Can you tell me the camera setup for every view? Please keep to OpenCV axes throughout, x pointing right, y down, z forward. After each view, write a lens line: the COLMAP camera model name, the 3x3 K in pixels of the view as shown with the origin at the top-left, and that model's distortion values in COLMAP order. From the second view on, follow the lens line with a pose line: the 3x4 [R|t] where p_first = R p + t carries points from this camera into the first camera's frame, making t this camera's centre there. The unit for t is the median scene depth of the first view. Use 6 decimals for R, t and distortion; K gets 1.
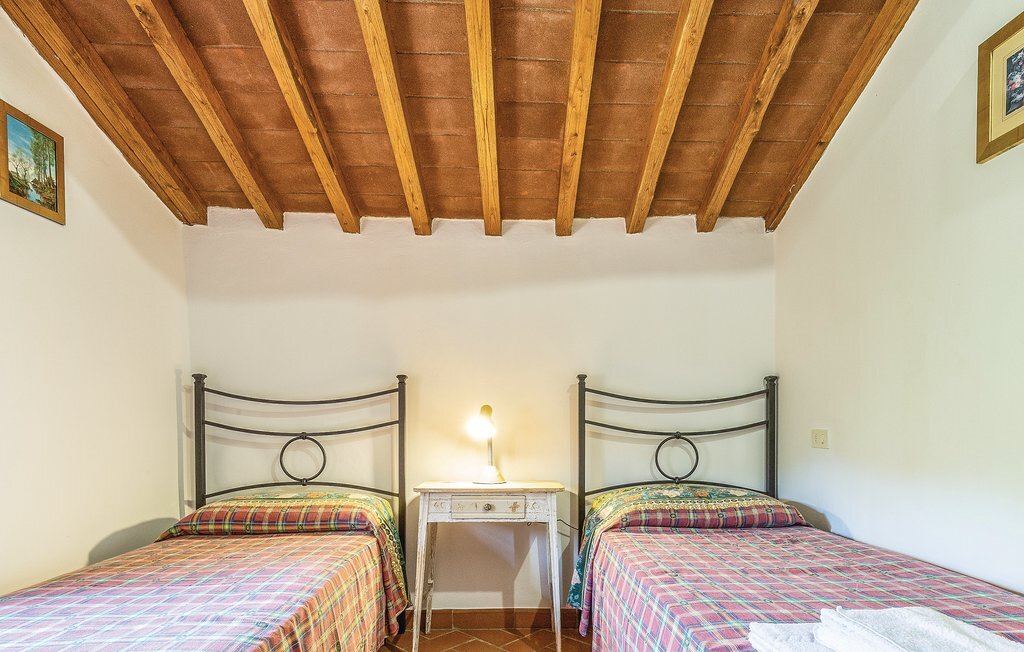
lens RADIAL K [[554.7, 0, 513.1], [0, 554.7, 426.9], [0, 0, 1]] dist [0.003500, -0.000375]
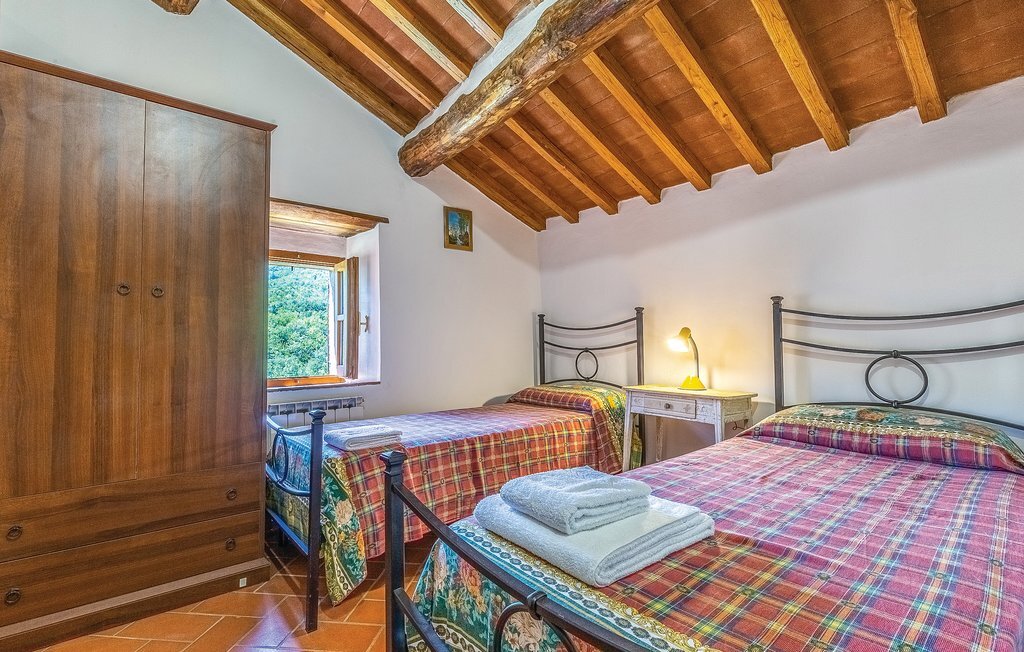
lens RADIAL K [[489.7, 0, 512.0], [0, 489.7, 326.0], [0, 0, 1]] dist [-0.000159, -0.000334]
pose [[0.572375, -0.029415, -0.819464, 0.666354], [-0.001313, 0.999322, -0.036788, -0.000879], [0.819991, 0.022133, 0.571948, 0.032454]]
